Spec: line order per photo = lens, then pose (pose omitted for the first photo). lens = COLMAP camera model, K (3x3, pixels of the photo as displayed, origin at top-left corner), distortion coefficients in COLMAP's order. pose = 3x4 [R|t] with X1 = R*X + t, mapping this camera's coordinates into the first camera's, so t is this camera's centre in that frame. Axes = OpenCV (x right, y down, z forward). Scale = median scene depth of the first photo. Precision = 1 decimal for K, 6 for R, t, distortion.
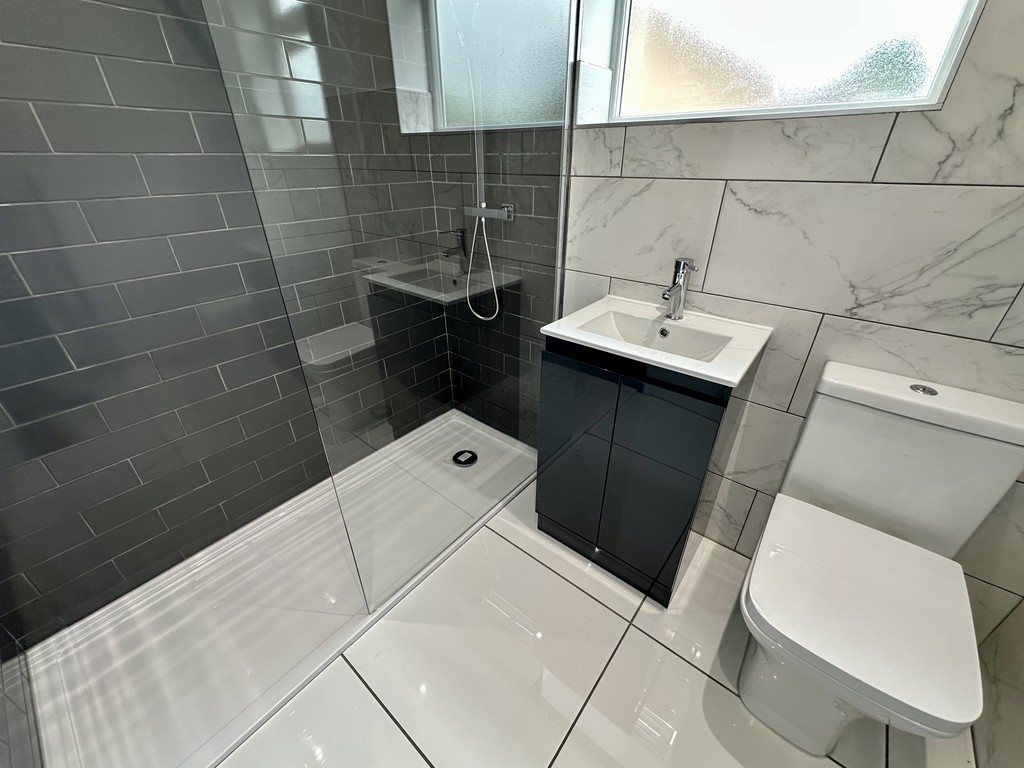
lens RADIAL K [[408.0, 0, 508.6], [0, 408.0, 382.0], [0, 0, 1]] dist [-0.002412, 0.000768]
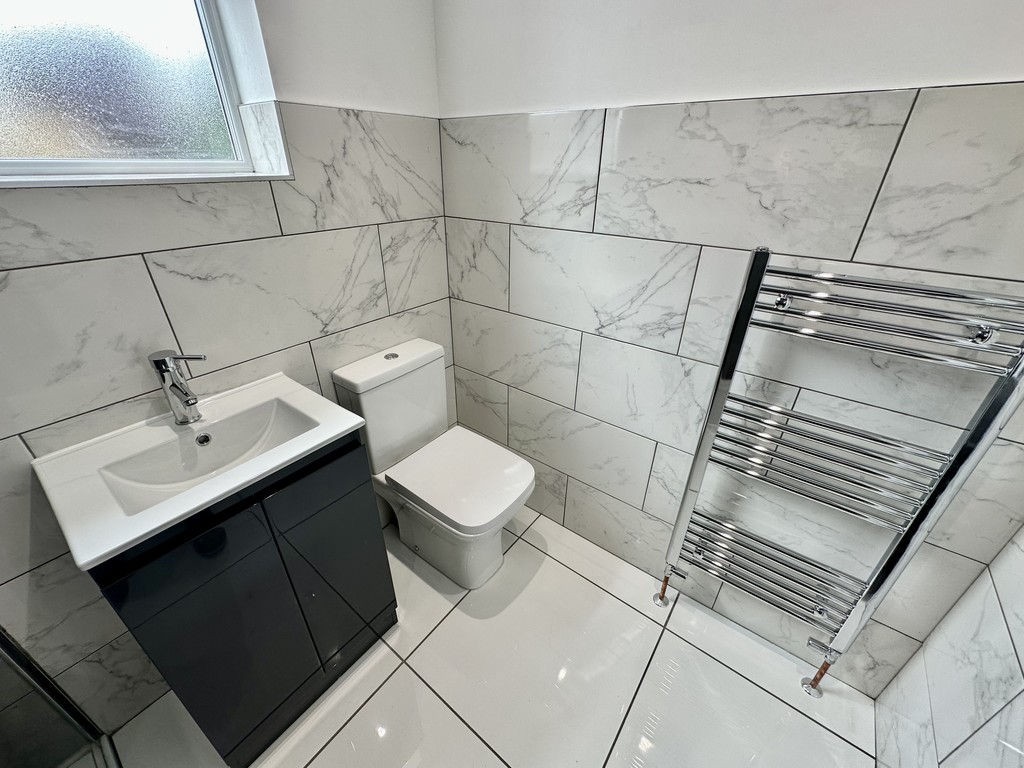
lens RADIAL K [[408.0, 0, 507.5], [0, 408.0, 381.3], [0, 0, 1]] dist [-0.002412, 0.000768]
pose [[-0.036142, -0.469116, 0.882397, -0.284512], [0.472791, 0.769881, 0.428663, -0.266752], [-0.880433, 0.432682, 0.193969, 0.275470]]
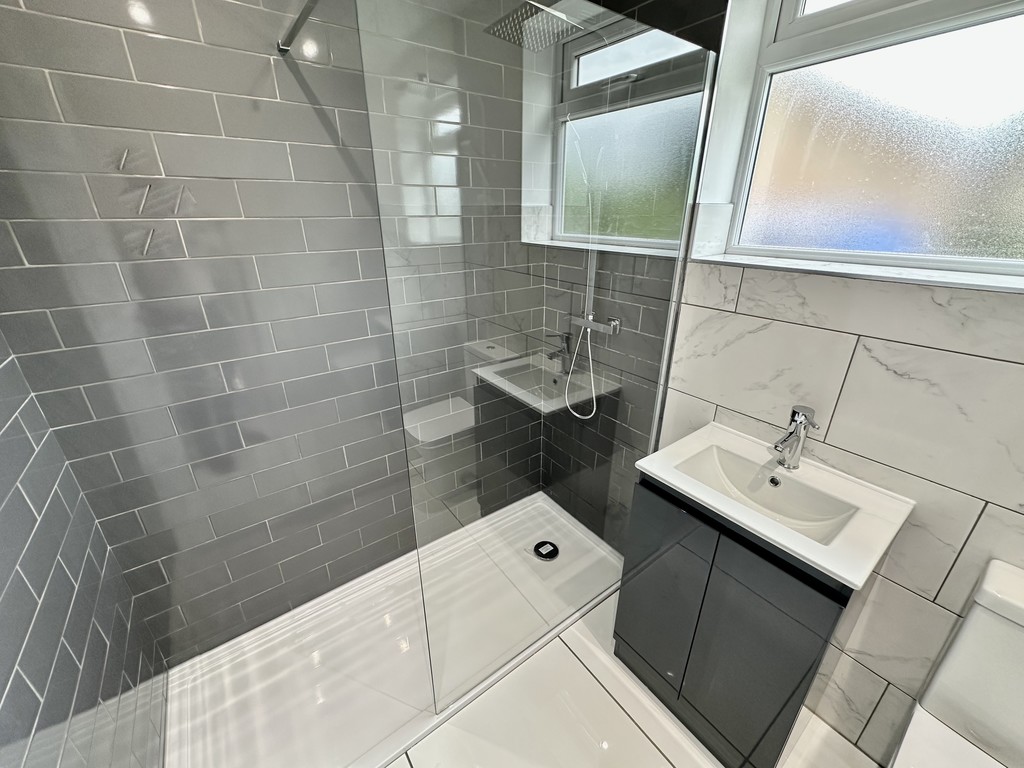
lens RADIAL K [[408.0, 0, 508.5], [0, 408.0, 382.5], [0, 0, 1]] dist [-0.002412, 0.000768]
pose [[0.968563, 0.095962, -0.229513, -0.011254], [-0.119534, 0.988644, -0.091080, -0.185344], [0.218167, 0.115652, 0.969035, -0.048575]]
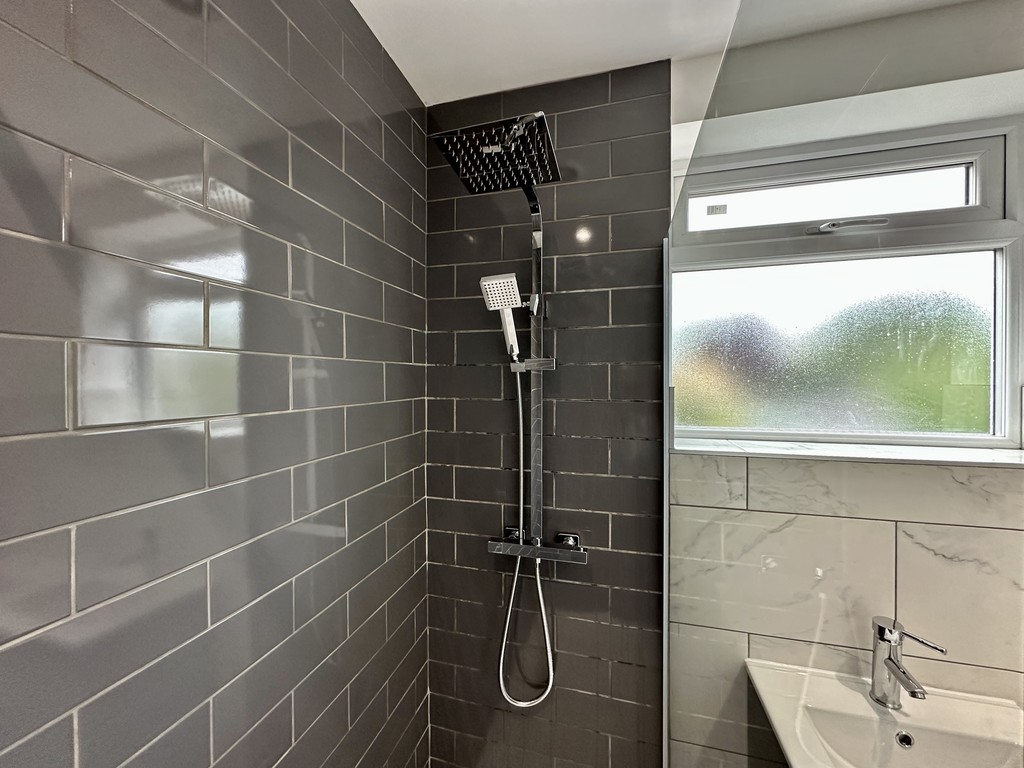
lens RADIAL K [[408.0, 0, 510.7], [0, 408.0, 380.4], [0, 0, 1]] dist [-0.002412, 0.000768]
pose [[0.912244, -0.001446, 0.409645, -0.488162], [0.196323, 0.879217, -0.434091, -0.477225], [-0.359539, 0.476419, 0.802344, 0.406198]]
